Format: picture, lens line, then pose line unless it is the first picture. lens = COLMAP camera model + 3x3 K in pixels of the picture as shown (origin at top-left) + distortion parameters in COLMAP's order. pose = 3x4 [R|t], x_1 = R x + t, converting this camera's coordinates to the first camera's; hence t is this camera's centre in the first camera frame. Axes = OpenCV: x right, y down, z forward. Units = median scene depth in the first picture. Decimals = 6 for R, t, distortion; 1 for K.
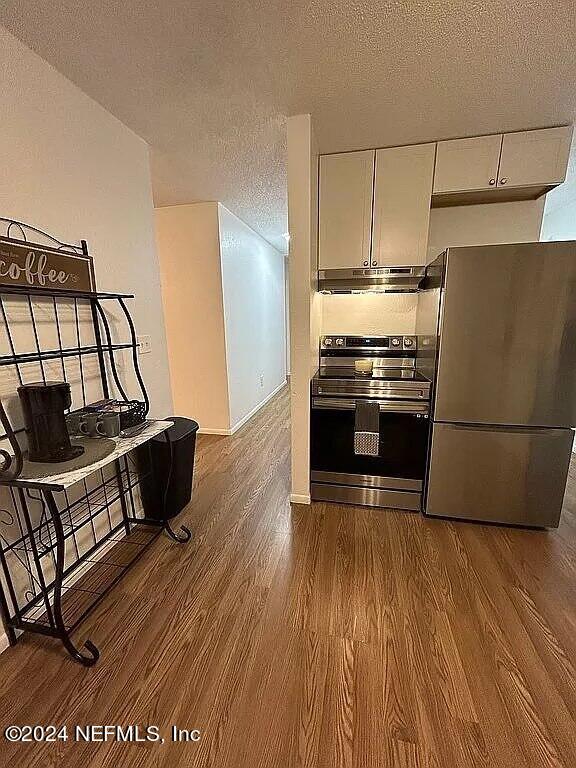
lens RADIAL K [[307.2, 0, 287.0], [0, 307.2, 385.5], [0, 0, 1]] dist [-0.001072, -0.001101]
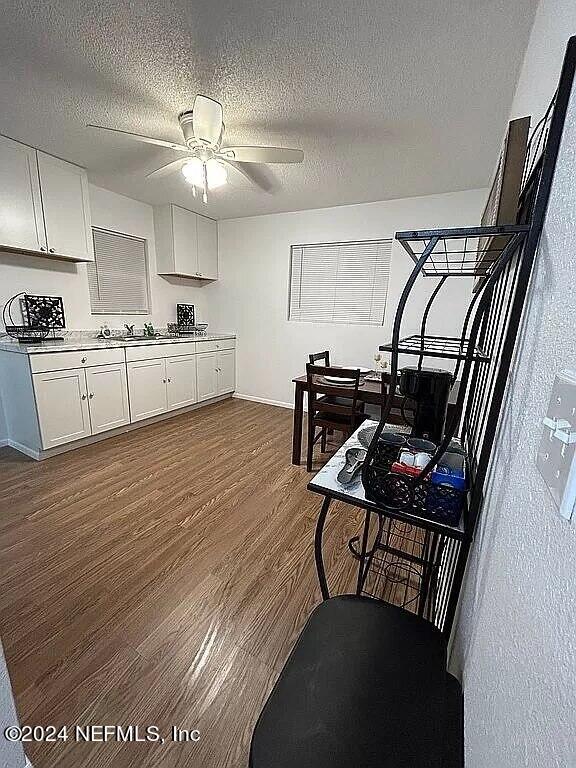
lens RADIAL K [[307.2, 0, 284.5], [0, 307.2, 383.8], [0, 0, 1]] dist [-0.001072, -0.001101]
pose [[-0.958867, -0.085444, 0.270690, -0.553419], [0.036645, 0.908379, 0.416540, -0.321049], [-0.281479, 0.409326, -0.867883, 1.709685]]
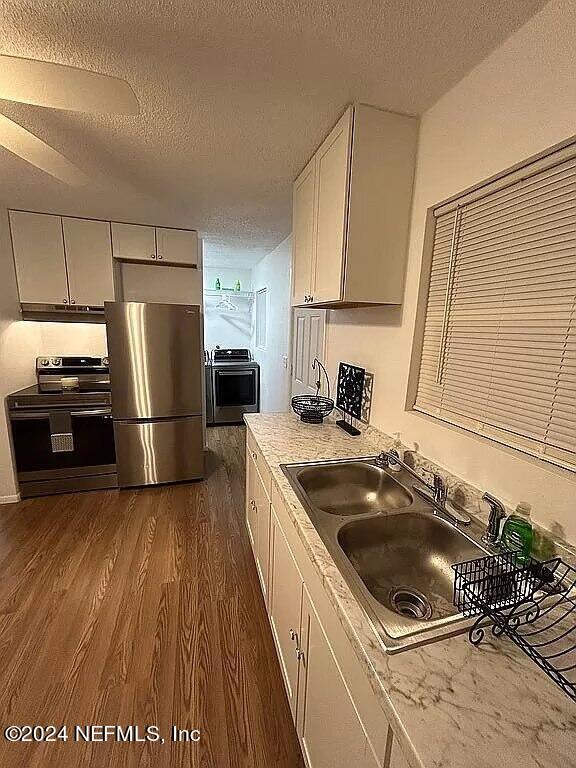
lens RADIAL K [[307.2, 0, 287.1], [0, 307.2, 384.5], [0, 0, 1]] dist [-0.001072, -0.001101]
pose [[0.871701, -0.051676, 0.487306, 0.688133], [0.061937, 0.998068, -0.004955, 0.013277], [-0.486108, 0.034501, 0.873217, -0.882154]]
